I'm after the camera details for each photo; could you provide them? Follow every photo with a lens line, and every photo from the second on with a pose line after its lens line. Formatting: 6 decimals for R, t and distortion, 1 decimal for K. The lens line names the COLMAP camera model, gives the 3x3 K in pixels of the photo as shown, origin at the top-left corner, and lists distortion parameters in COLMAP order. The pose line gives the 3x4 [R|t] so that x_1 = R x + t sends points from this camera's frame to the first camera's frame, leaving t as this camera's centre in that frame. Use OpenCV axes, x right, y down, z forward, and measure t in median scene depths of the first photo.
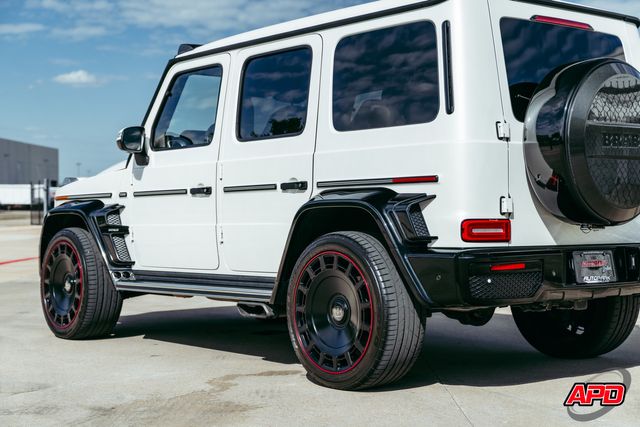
lens RADIAL K [[1184.0, 0, 332.1], [0, 1184.0, 221.5], [0, 0, 1]] dist [0.241624, 0.000000]
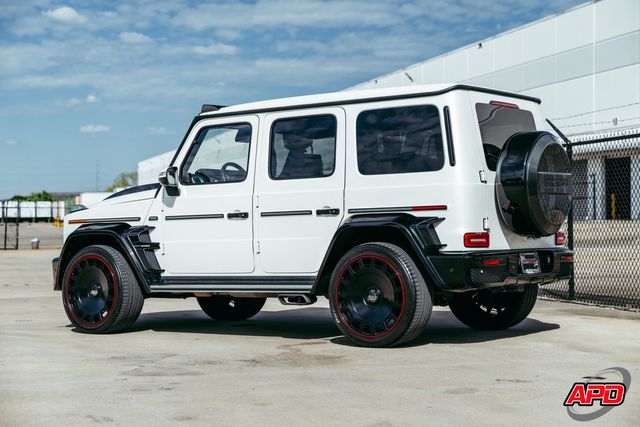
lens RADIAL K [[1441.4, 0, 334.2], [0, 1441.4, 204.1], [0, 0, 1]] dist [0.306383, 0.000000]
pose [[0.969630, -0.005868, 0.244506, -0.451470], [0.012460, 0.999599, -0.025420, 0.005437], [-0.244259, 0.027695, 0.969314, -0.703344]]
